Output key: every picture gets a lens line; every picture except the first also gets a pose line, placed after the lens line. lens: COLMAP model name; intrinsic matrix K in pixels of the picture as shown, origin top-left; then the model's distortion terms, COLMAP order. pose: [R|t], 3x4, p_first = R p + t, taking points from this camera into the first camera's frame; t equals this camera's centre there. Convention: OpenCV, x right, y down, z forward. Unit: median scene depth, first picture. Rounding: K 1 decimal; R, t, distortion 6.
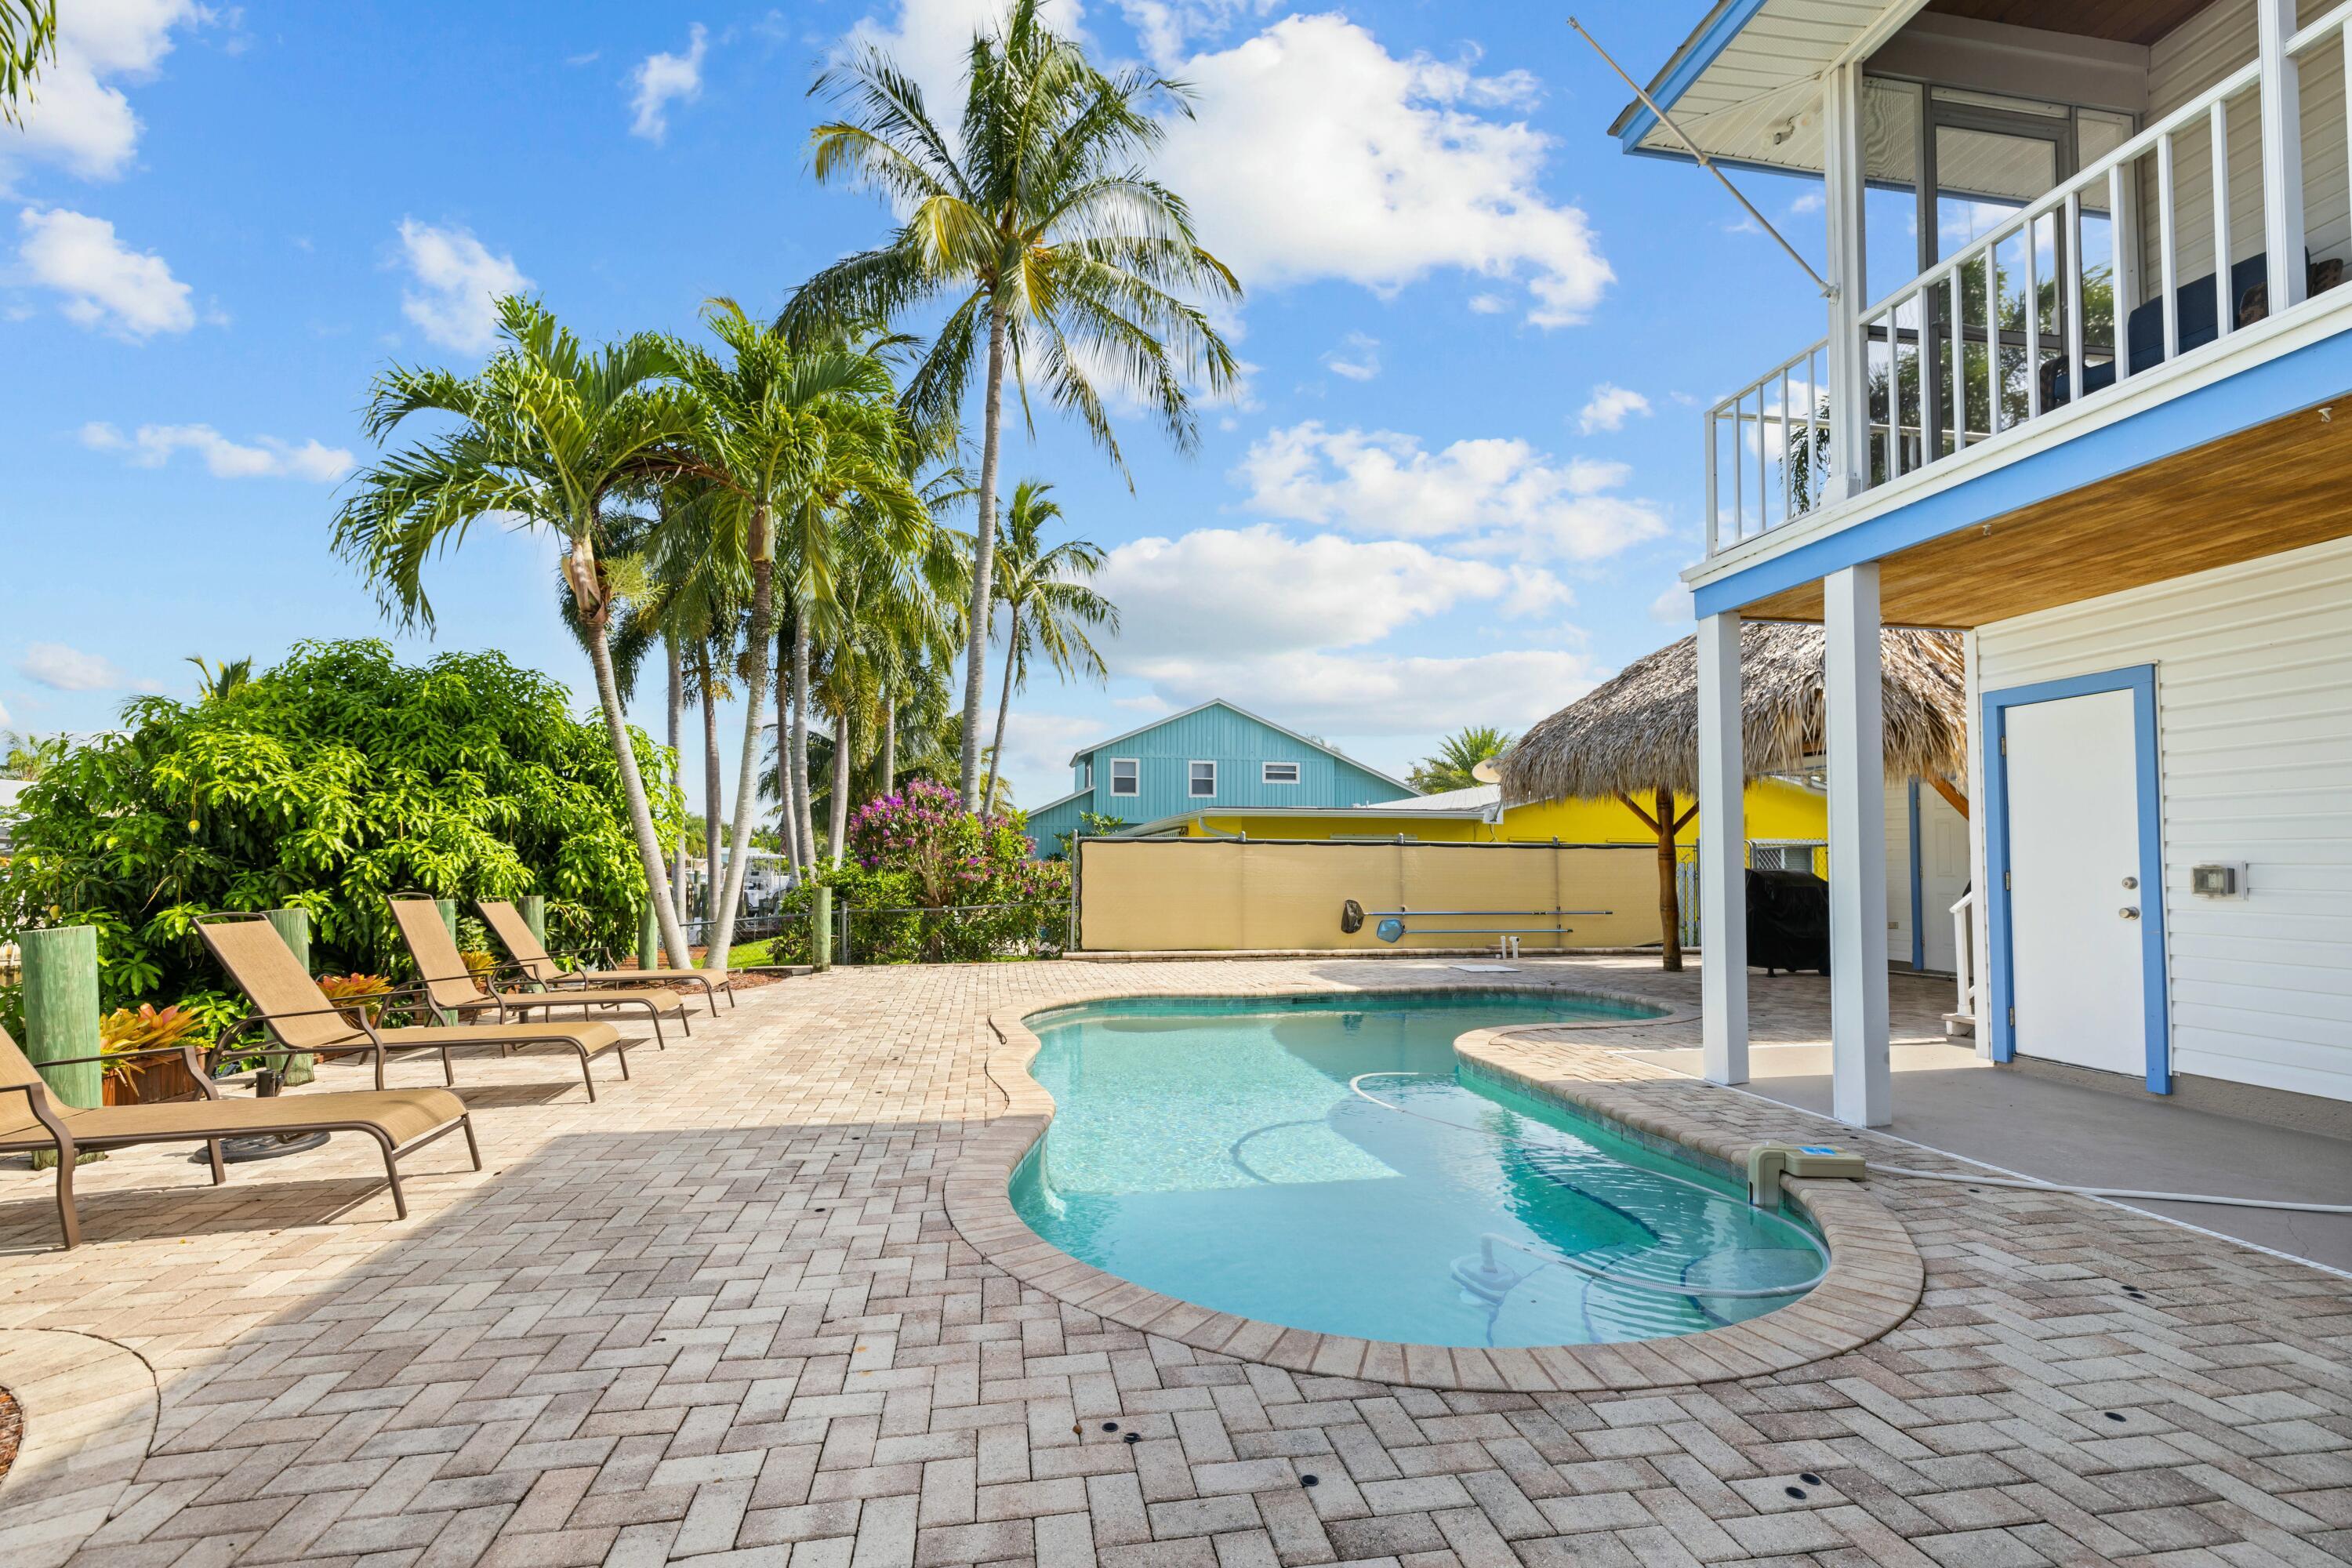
lens RADIAL K [[1022.8, 0, 1199.5], [0, 1022.8, 818.3], [0, 0, 1]] dist [0.002375, 0.000024]
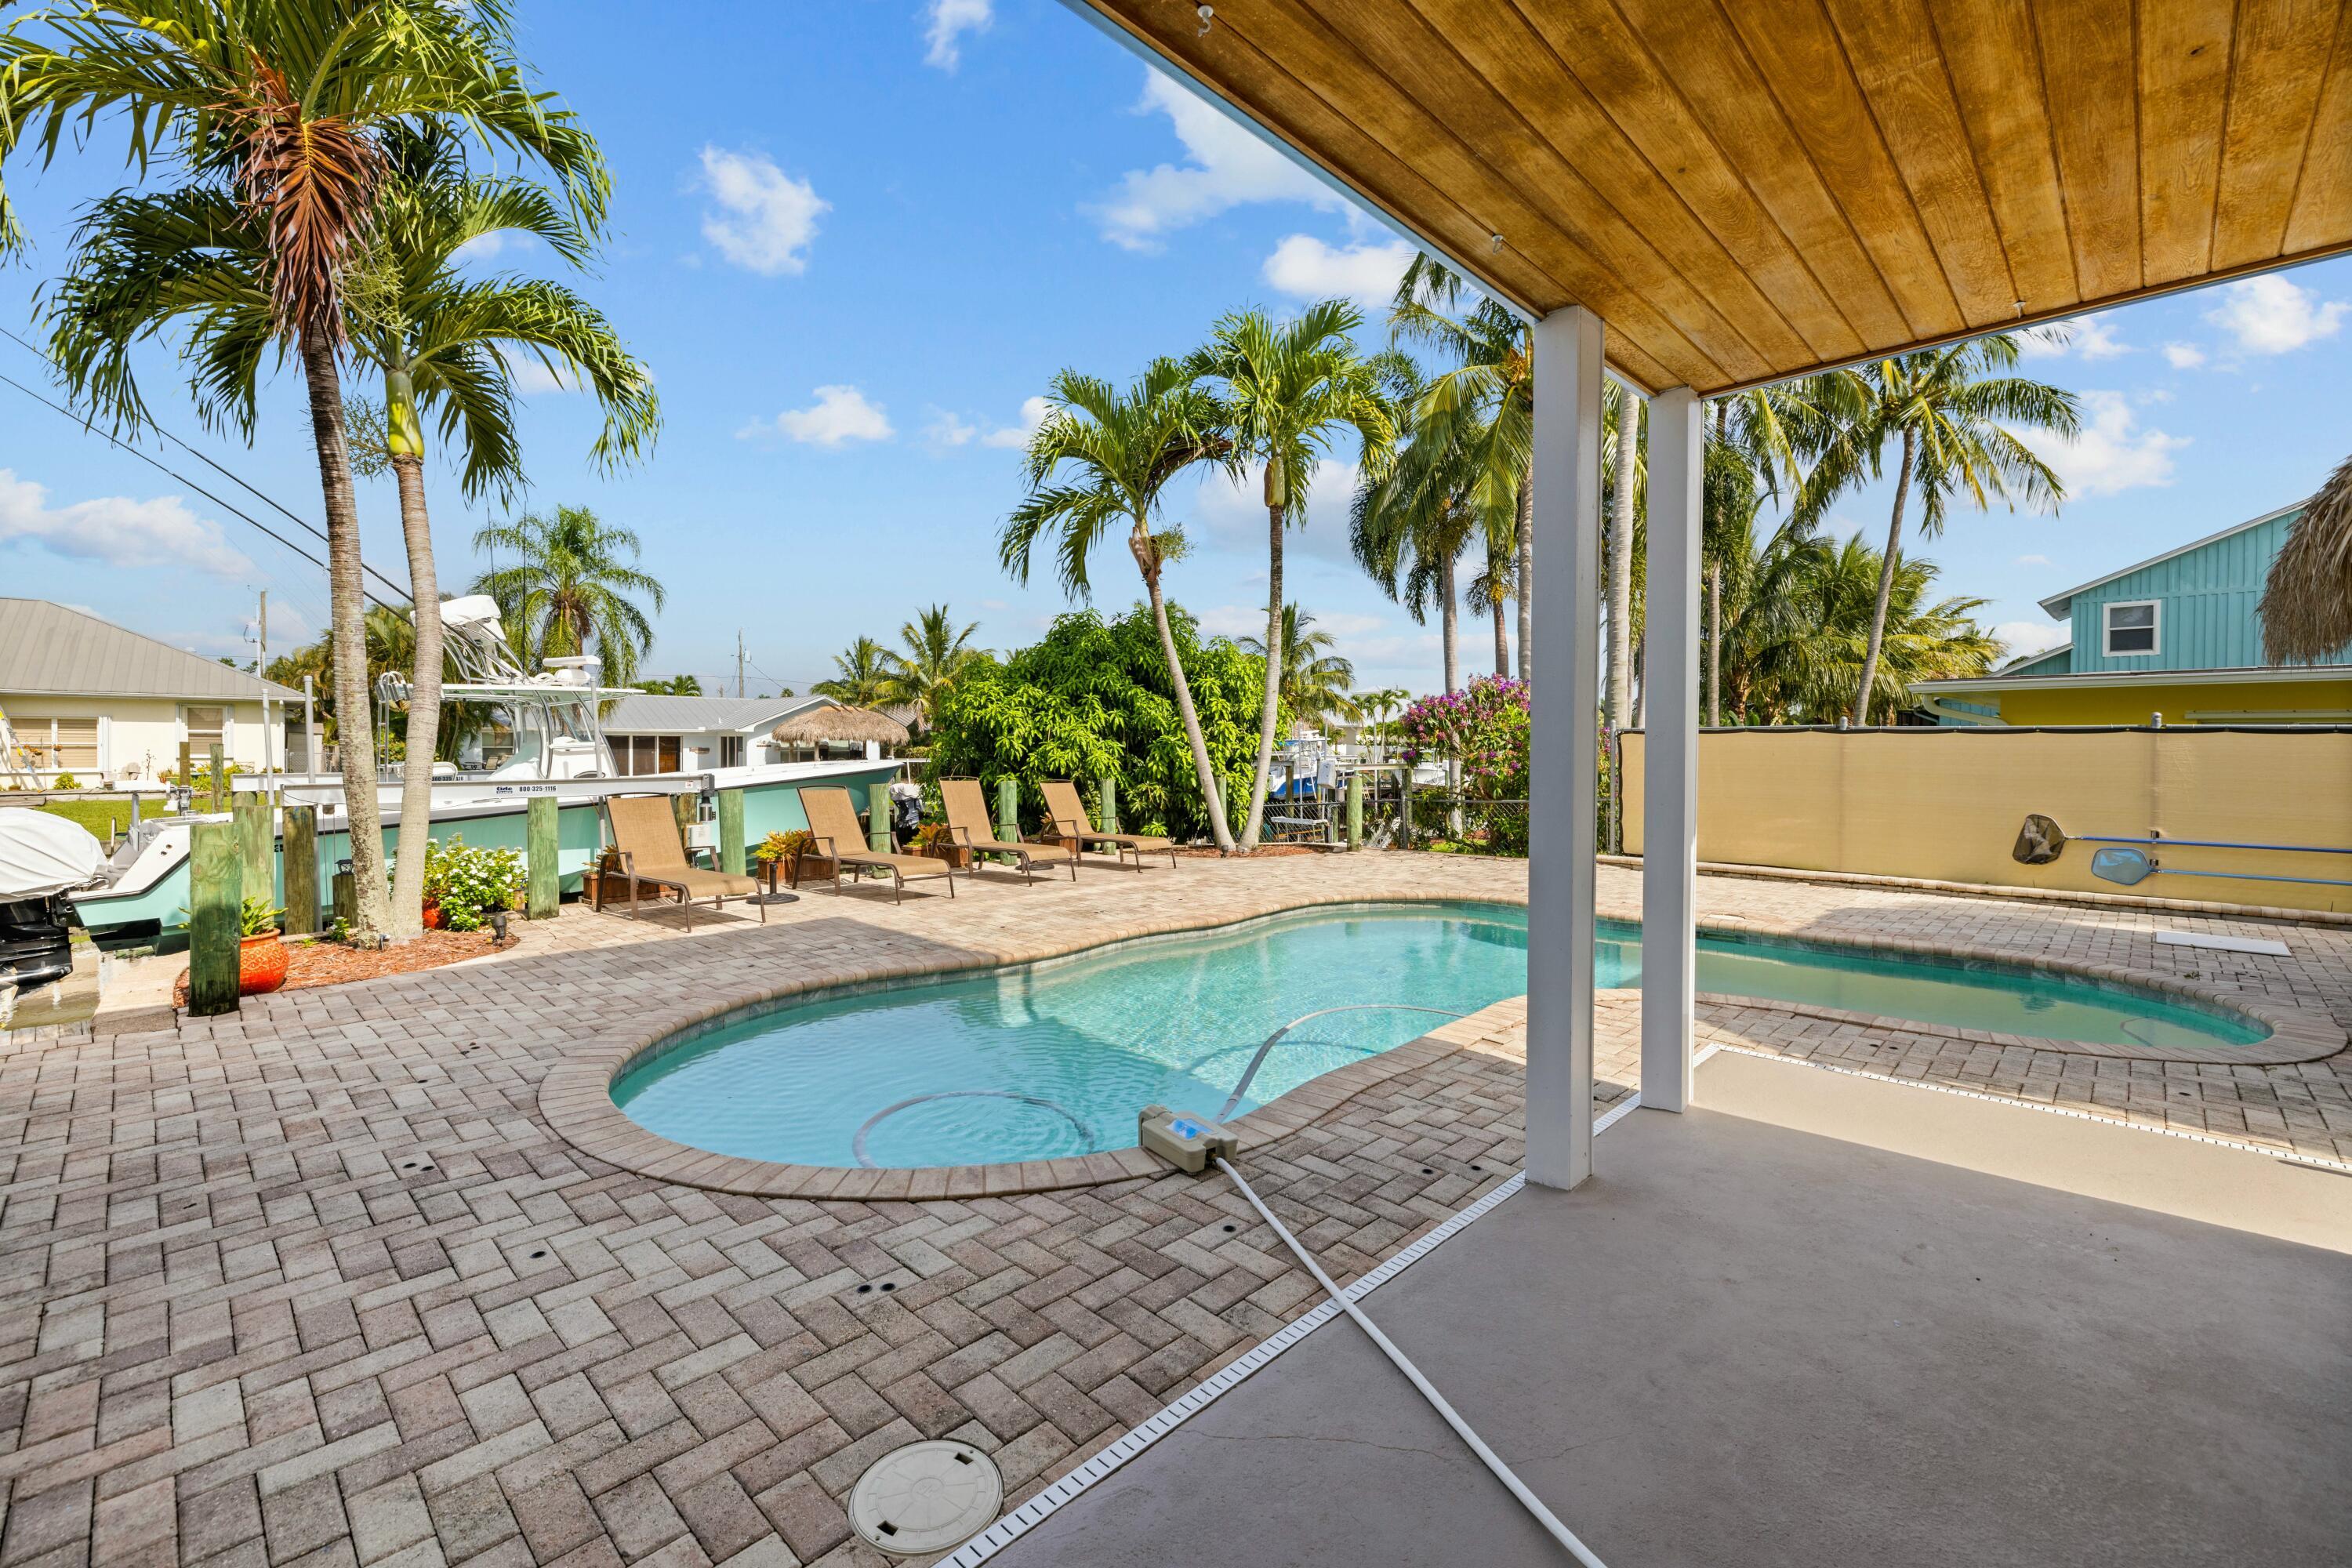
lens RADIAL K [[1022.8, 0, 1172.4], [0, 1022.8, 754.4], [0, 0, 1]] dist [0.002375, 0.000024]
pose [[0.571942, 0.006081, -0.820272, 0.651791], [0.036143, 0.998815, 0.032605, -0.003556], [0.819498, -0.048296, 0.571044, 0.270563]]
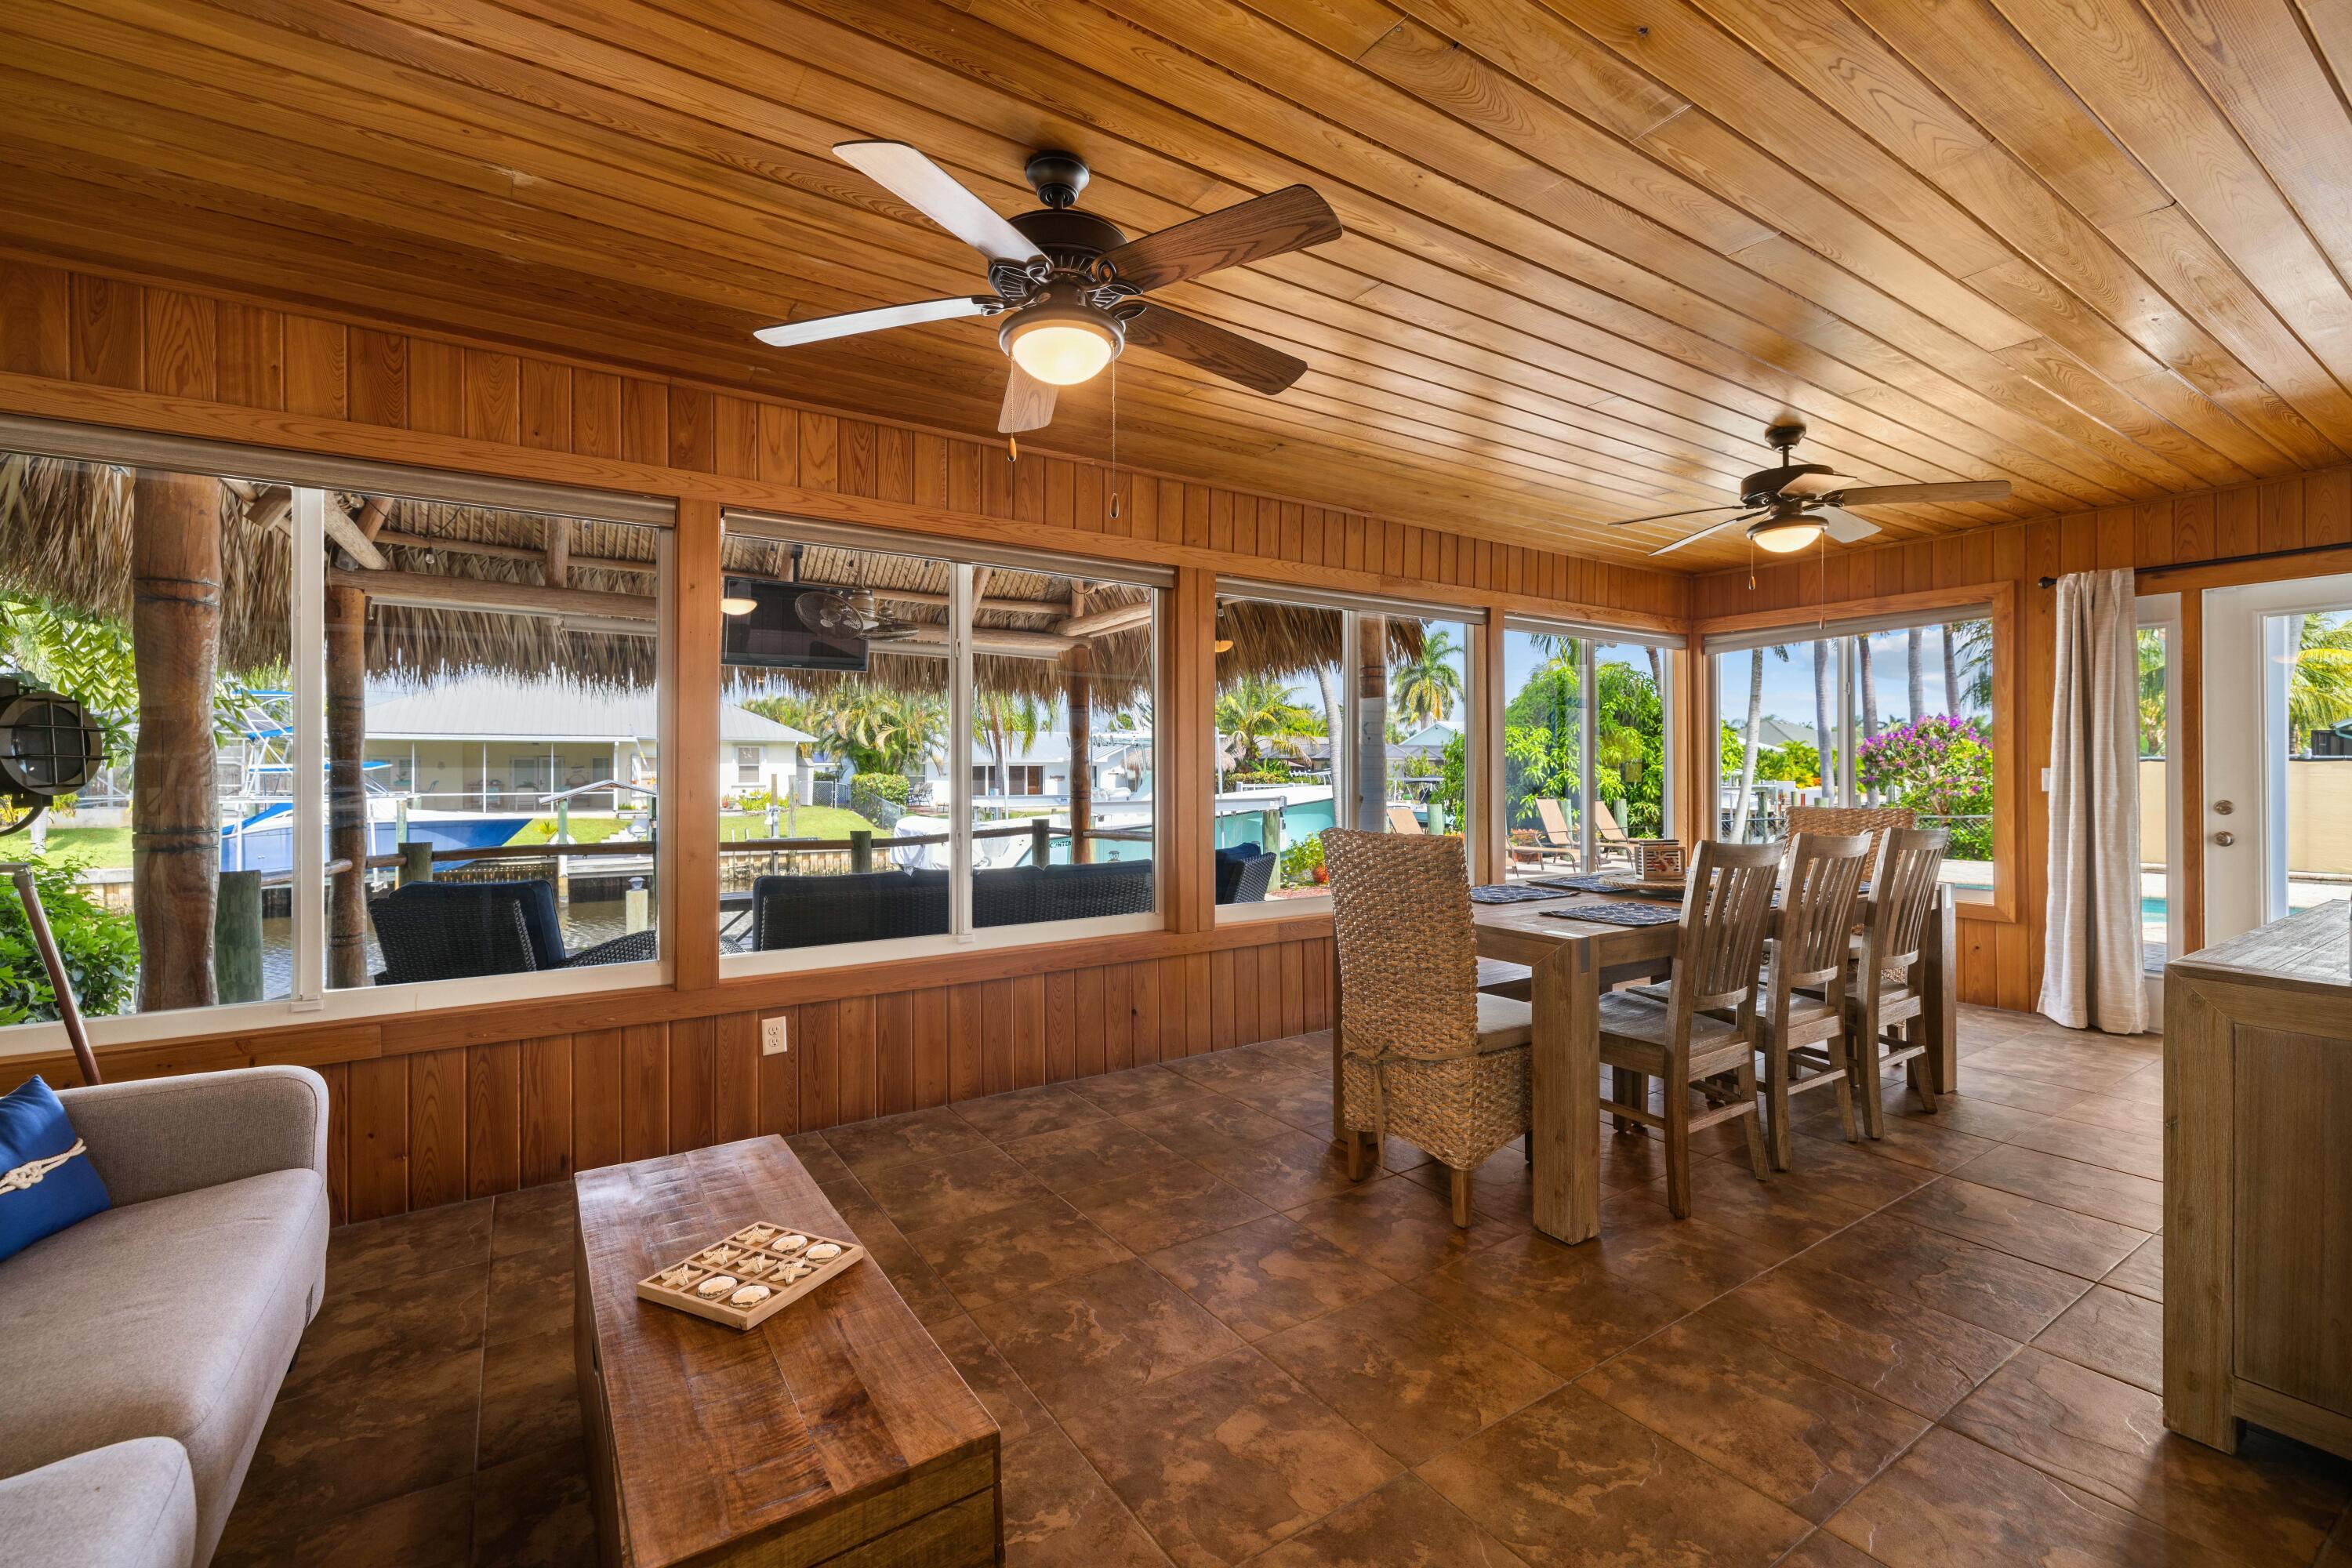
lens RADIAL K [[1022.8, 0, 1157.4], [0, 1022.8, 783.0], [0, 0, 1]] dist [0.002375, 0.000024]
pose [[0.386245, 0.007285, -0.922367, 0.869386], [0.046909, 0.998520, 0.027530, -0.053698], [0.921203, -0.053901, 0.385332, -0.600372]]
